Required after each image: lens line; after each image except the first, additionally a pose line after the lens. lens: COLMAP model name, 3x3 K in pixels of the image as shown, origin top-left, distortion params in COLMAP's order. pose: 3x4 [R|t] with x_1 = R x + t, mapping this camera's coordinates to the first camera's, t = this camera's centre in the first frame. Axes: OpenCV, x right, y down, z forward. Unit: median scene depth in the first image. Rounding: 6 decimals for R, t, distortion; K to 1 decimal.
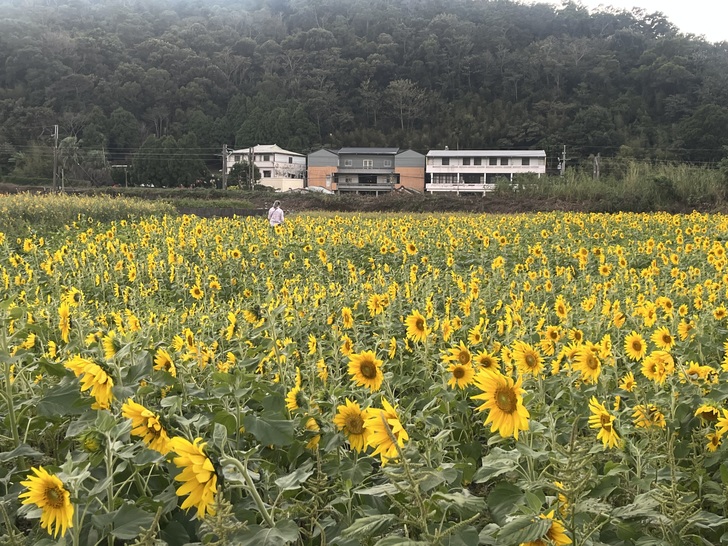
lens RADIAL K [[809.0, 0, 369.3], [0, 809.0, 271.3], [0, 0, 1]] dist [0.075997, -0.162647]
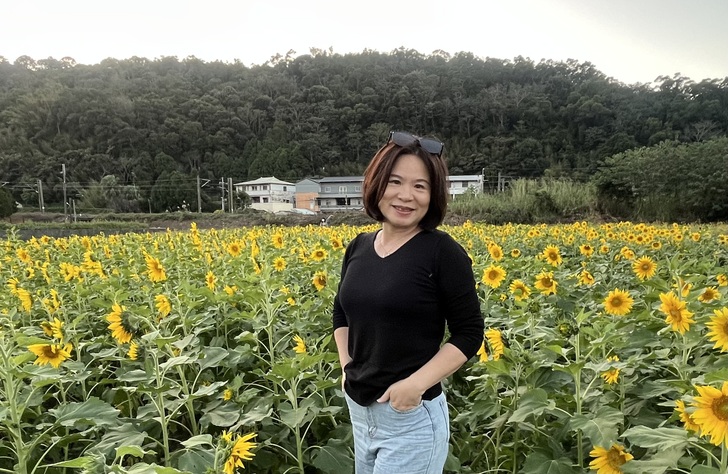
lens RADIAL K [[564.3, 0, 365.1], [0, 564.3, 319.3], [0, 0, 1]] dist [-0.000032, -0.008304]
pose [[0.997658, -0.012659, -0.067216, 0.080319], [0.018479, 0.996065, 0.086683, -0.006118], [0.065855, -0.087722, 0.993966, 0.097527]]
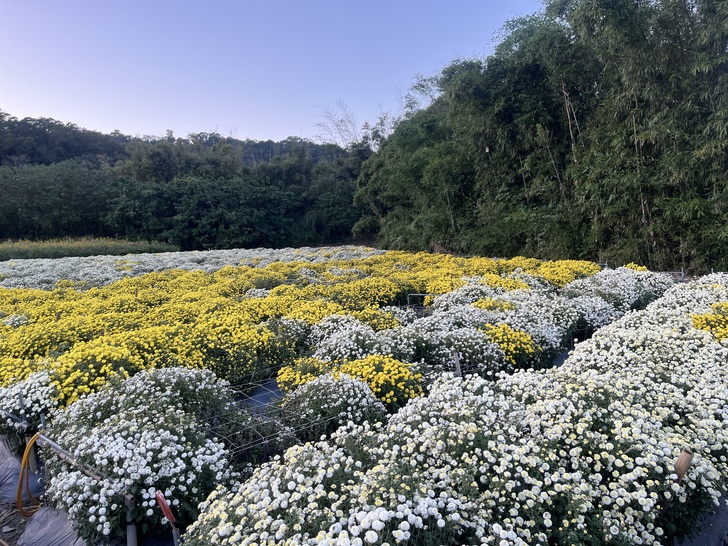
lens RADIAL K [[548.1, 0, 364.0], [0, 548.1, 273.0], [0, 0, 1]] dist [0.001695, -0.004843]
pose [[0.609929, -0.097686, 0.786412, 0.142465], [0.114019, 0.992865, 0.034900, 0.005675], [-0.784211, 0.068380, 0.616715, 0.017502]]
